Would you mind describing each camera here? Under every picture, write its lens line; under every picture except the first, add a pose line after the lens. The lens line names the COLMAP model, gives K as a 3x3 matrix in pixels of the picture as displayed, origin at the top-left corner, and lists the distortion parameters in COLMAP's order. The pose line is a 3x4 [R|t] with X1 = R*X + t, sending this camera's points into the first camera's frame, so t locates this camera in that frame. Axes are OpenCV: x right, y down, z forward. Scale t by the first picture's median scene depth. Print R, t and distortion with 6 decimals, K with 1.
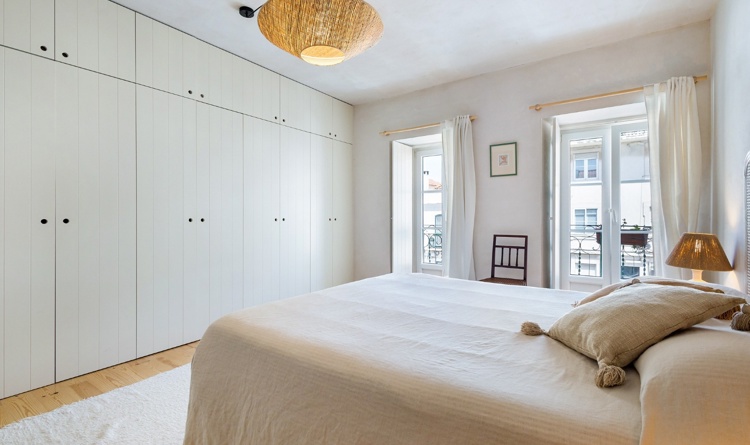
lens RADIAL K [[358.6, 0, 362.0], [0, 358.6, 222.0], [0, 0, 1]] dist [0.009643, 0.000125]
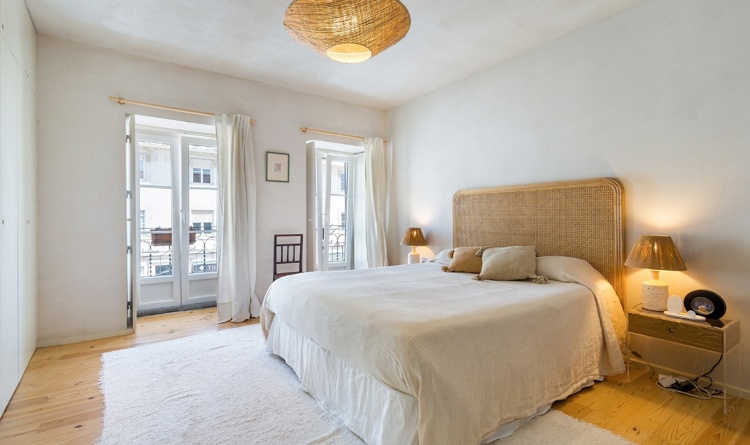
lens RADIAL K [[358.6, 0, 362.0], [0, 358.6, 222.0], [0, 0, 1]] dist [0.009643, 0.000125]
pose [[0.319962, -0.011551, 0.947360, -0.581483], [0.014687, 0.999866, 0.007231, -0.007716], [-0.947316, 0.011600, 0.320089, 0.403588]]
